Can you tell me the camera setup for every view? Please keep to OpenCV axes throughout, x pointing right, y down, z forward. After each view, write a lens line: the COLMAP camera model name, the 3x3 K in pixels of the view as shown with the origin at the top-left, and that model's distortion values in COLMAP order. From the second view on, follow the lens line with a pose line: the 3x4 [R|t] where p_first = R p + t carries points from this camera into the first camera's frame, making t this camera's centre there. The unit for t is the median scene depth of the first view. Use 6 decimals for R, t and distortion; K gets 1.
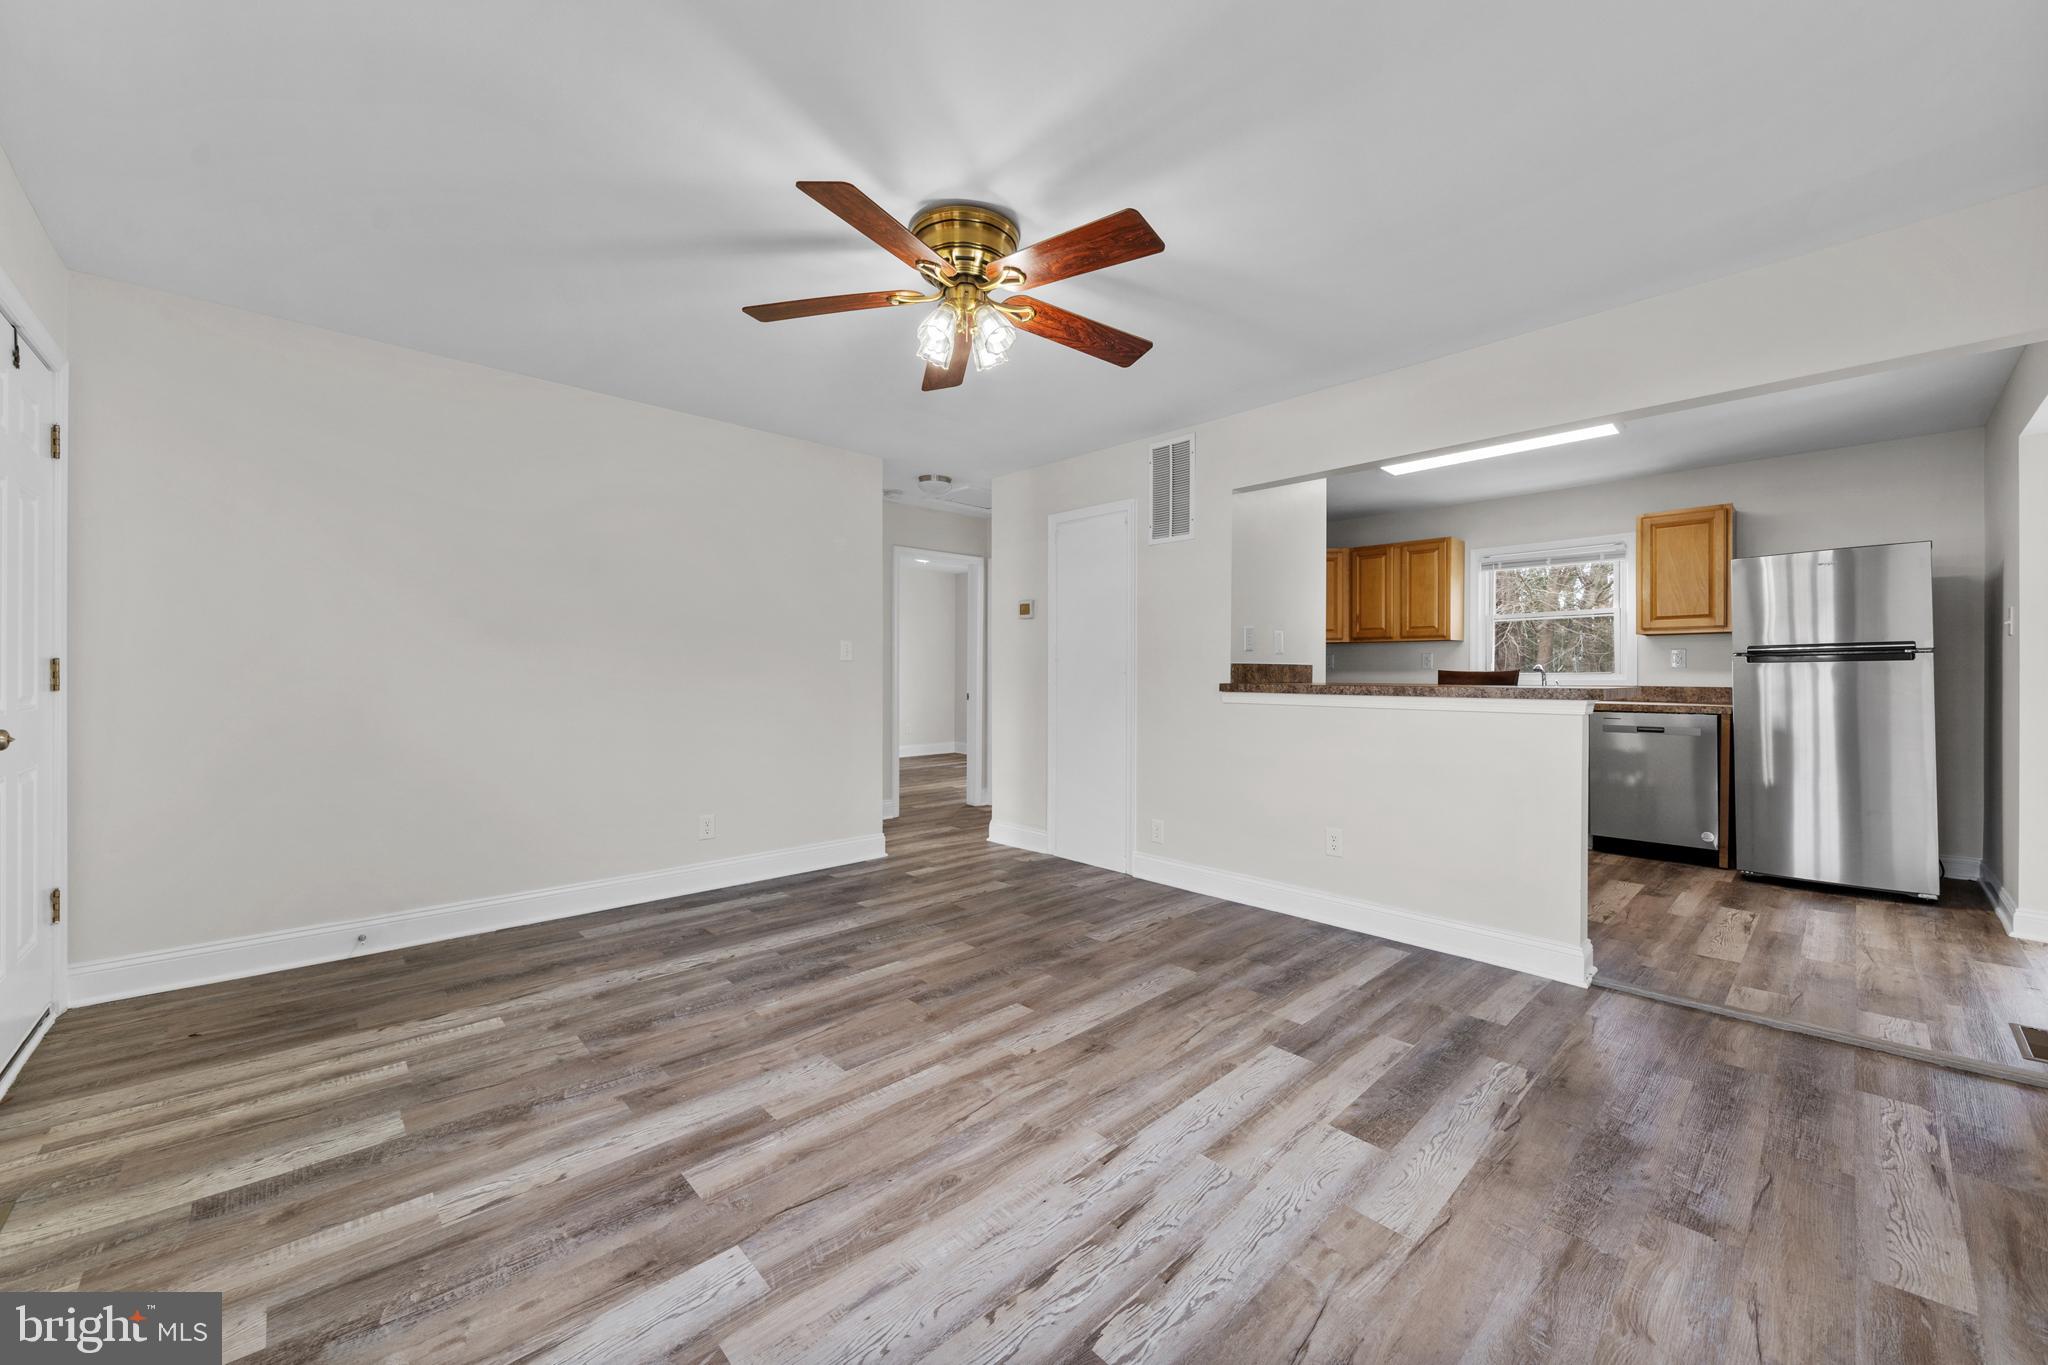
lens RADIAL K [[771.6, 0, 1028.8], [0, 771.6, 672.9], [0, 0, 1]] dist [0.007704, -0.000372]
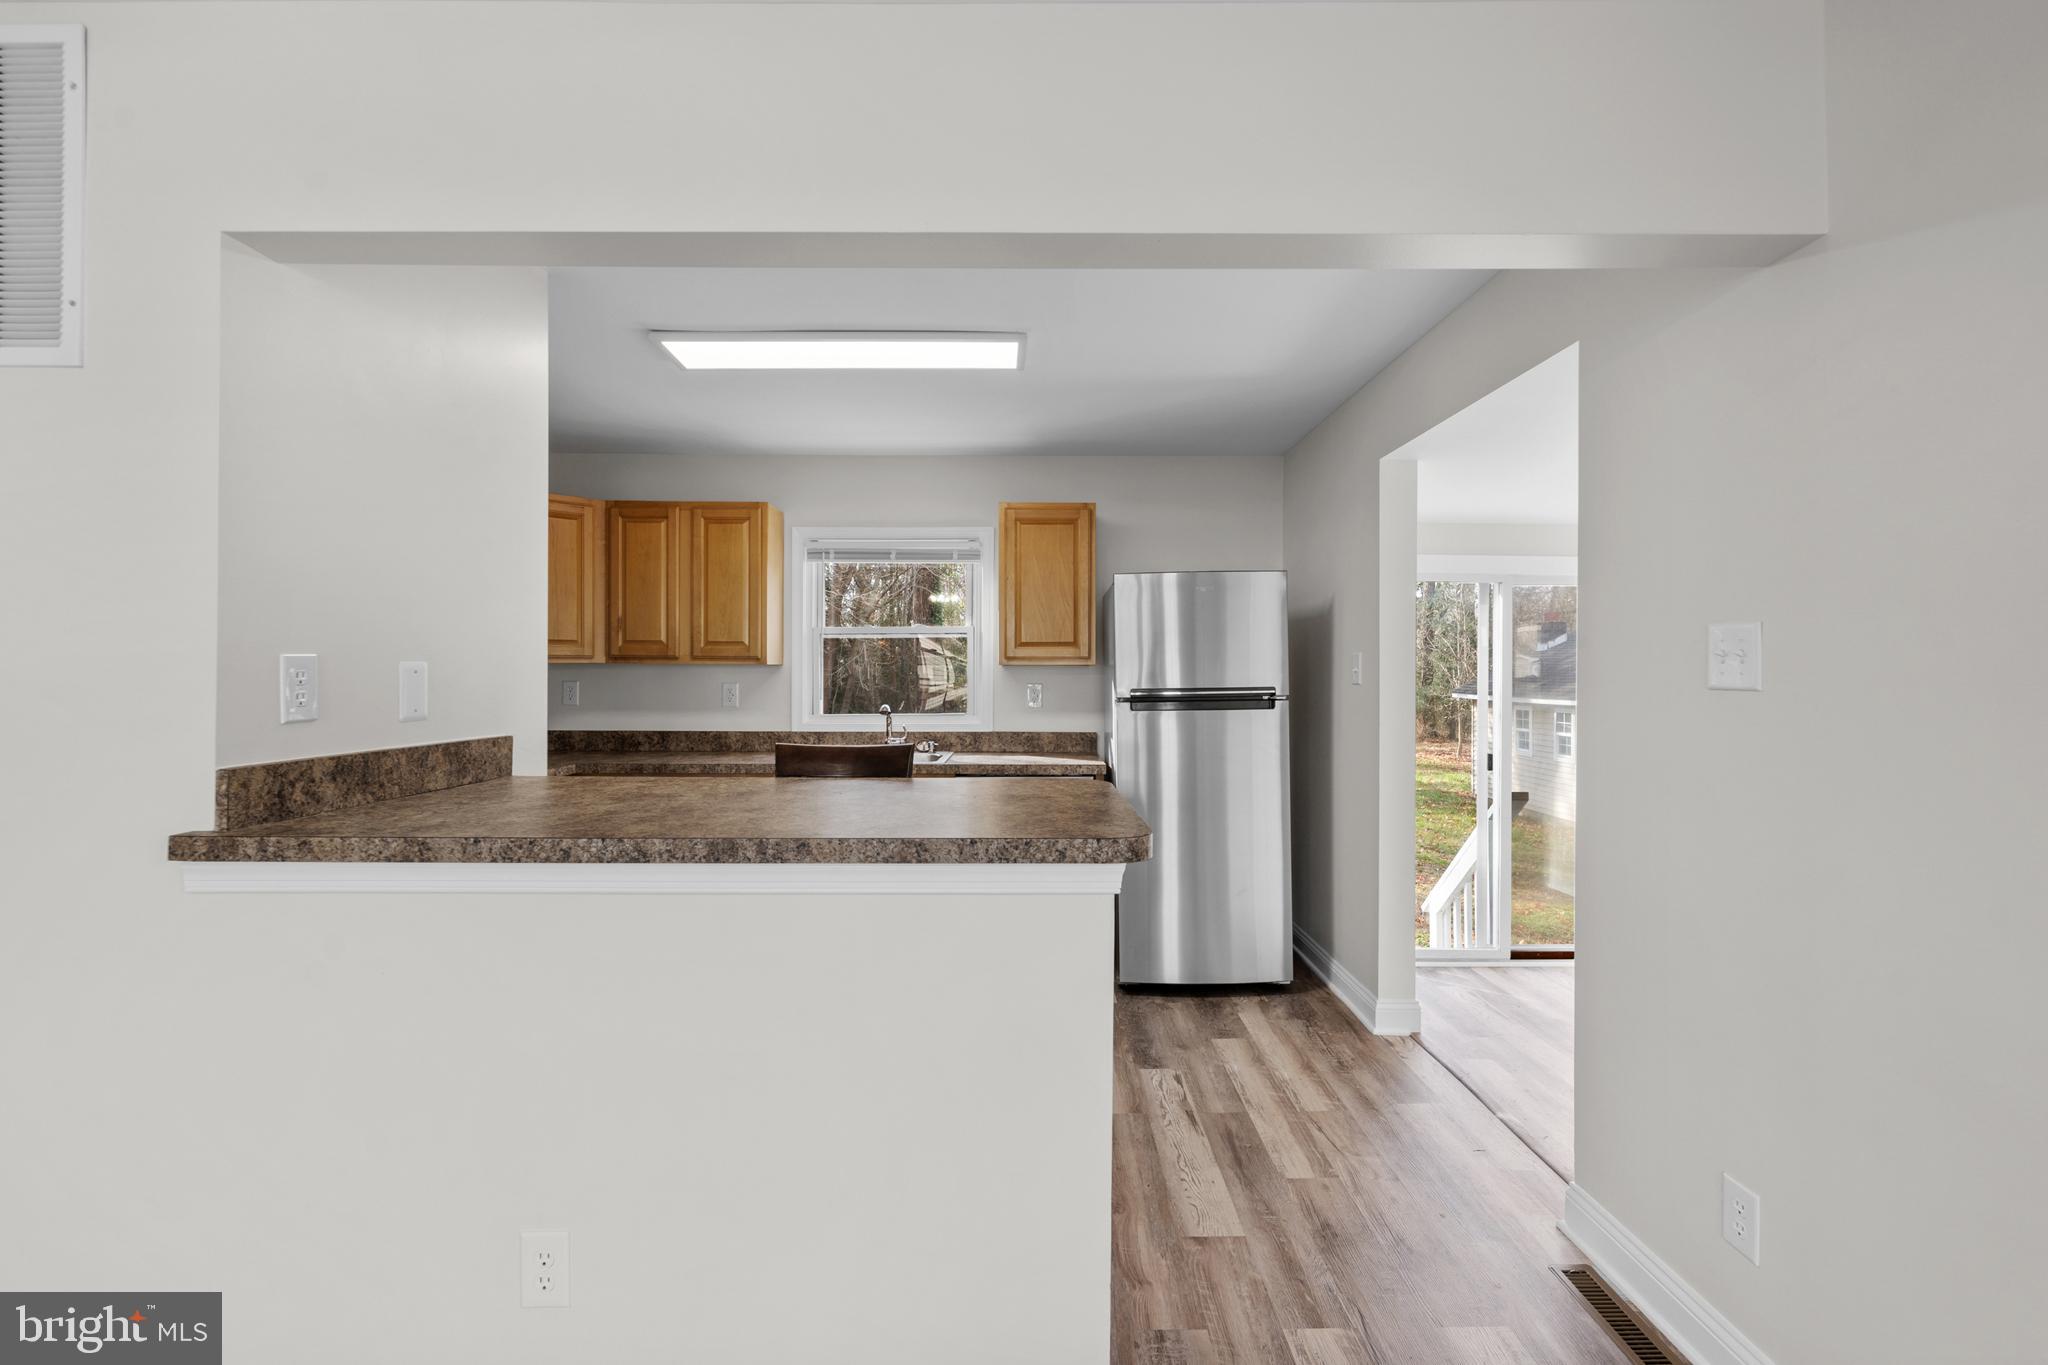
lens RADIAL K [[903.4, 0, 1024.0], [0, 903.4, 682.5], [0, 0, 1]] dist [0.000552, 0.000014]
pose [[0.683575, -0.006623, 0.729850, 0.282235], [-0.000764, 0.999952, 0.009790, -0.067923], [-0.729880, -0.007250, 0.683537, 0.644276]]
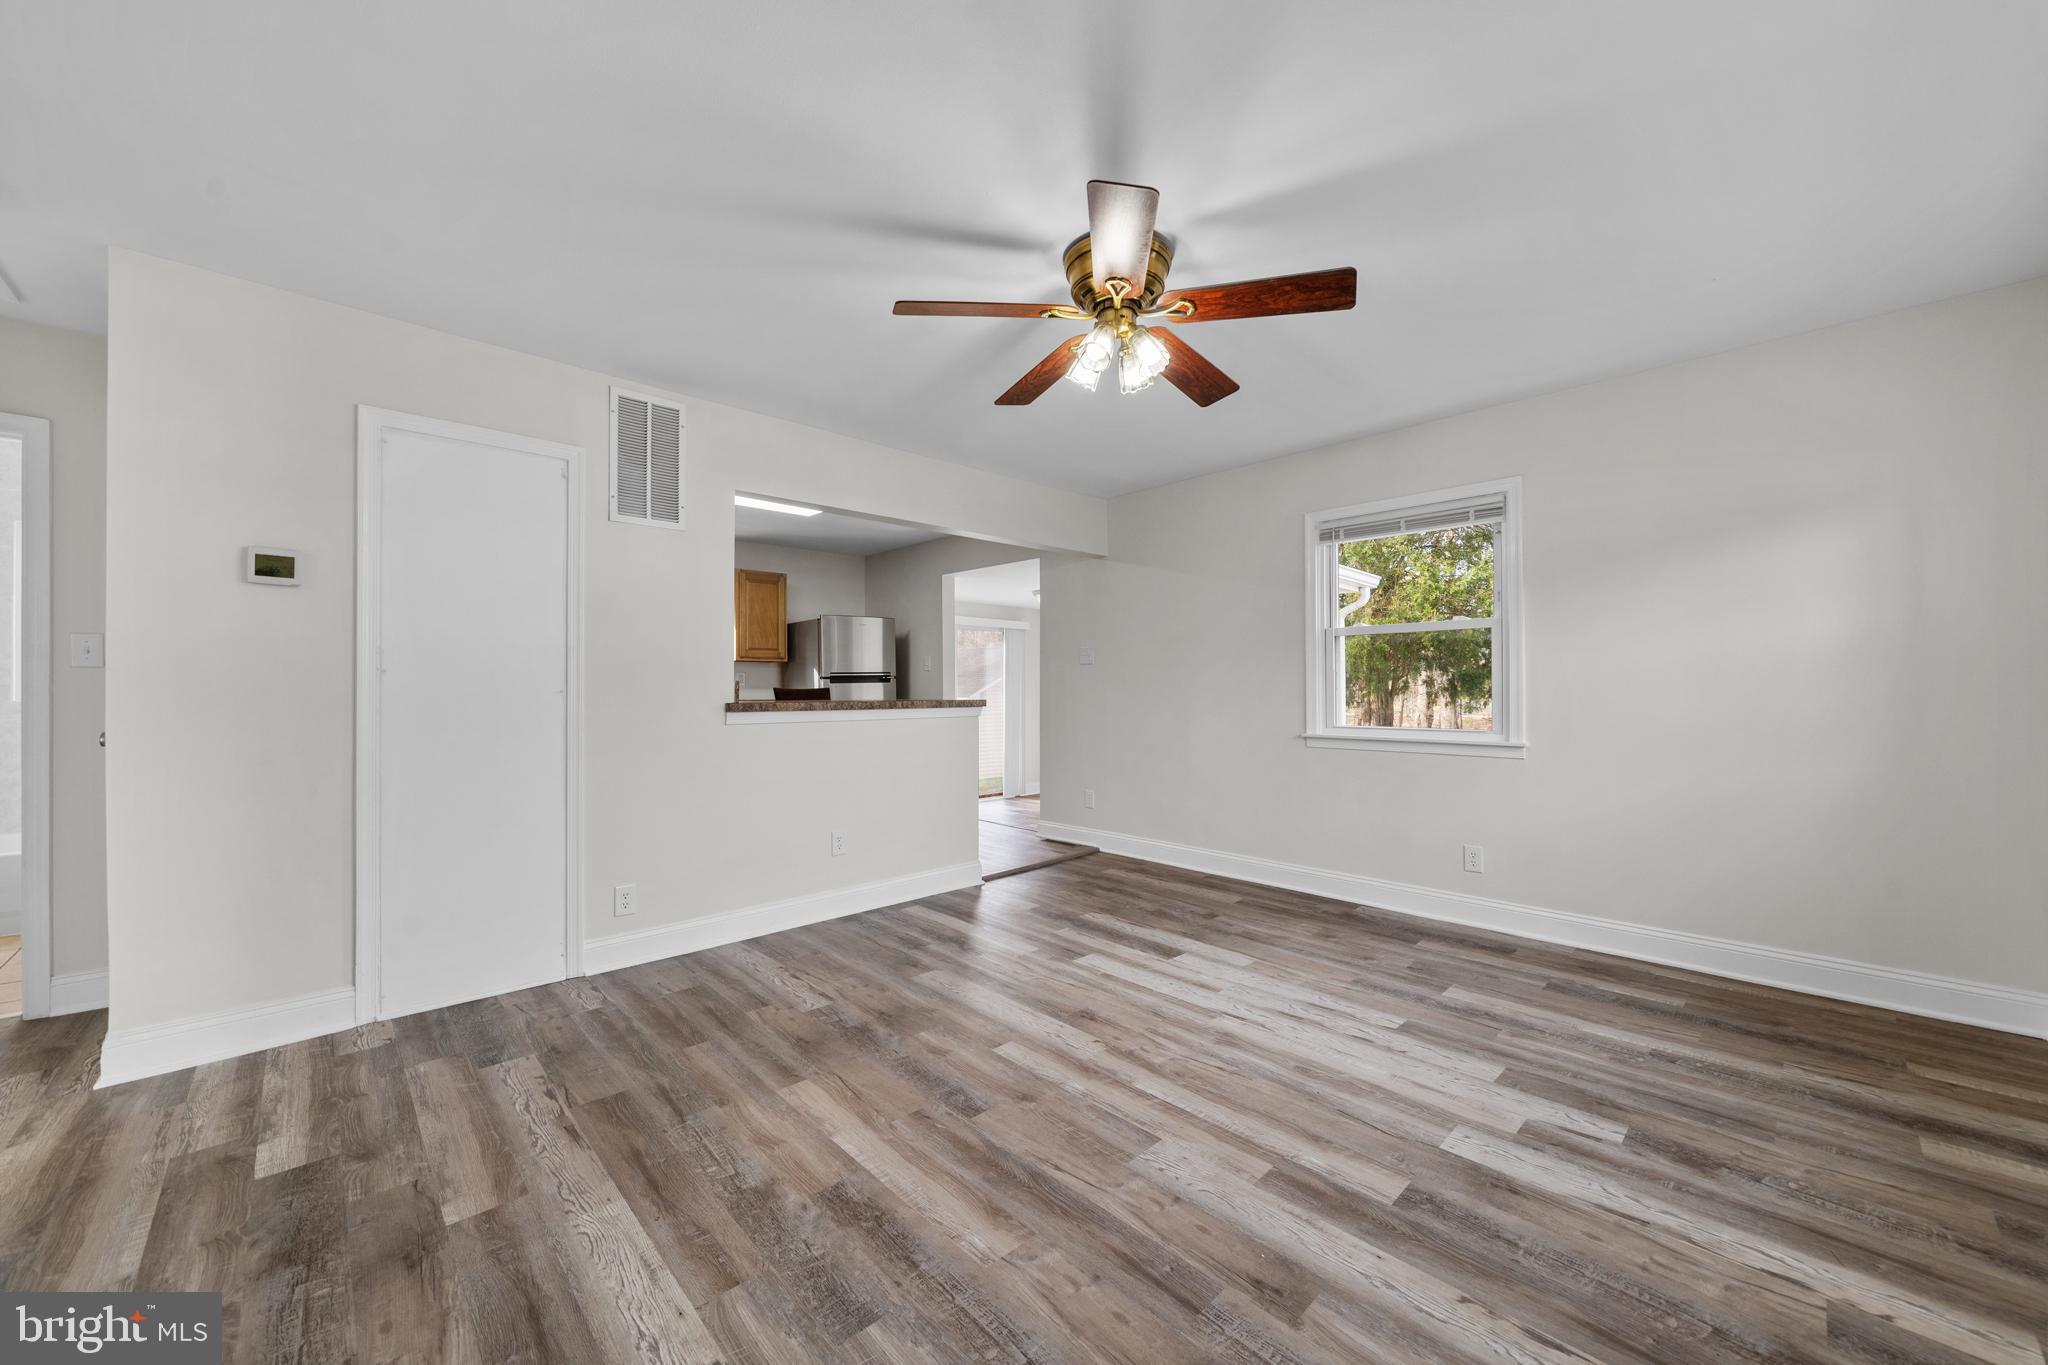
lens RADIAL K [[765.2, 0, 1024.0], [0, 765.2, 682.5], [0, 0, 1]] dist [-0.000262, 0.000173]
pose [[-0.001119, 0.006108, 0.999981, -0.828020], [0.002677, 0.999978, -0.006105, -0.004747], [-0.999996, 0.002670, -0.001136, 0.854992]]
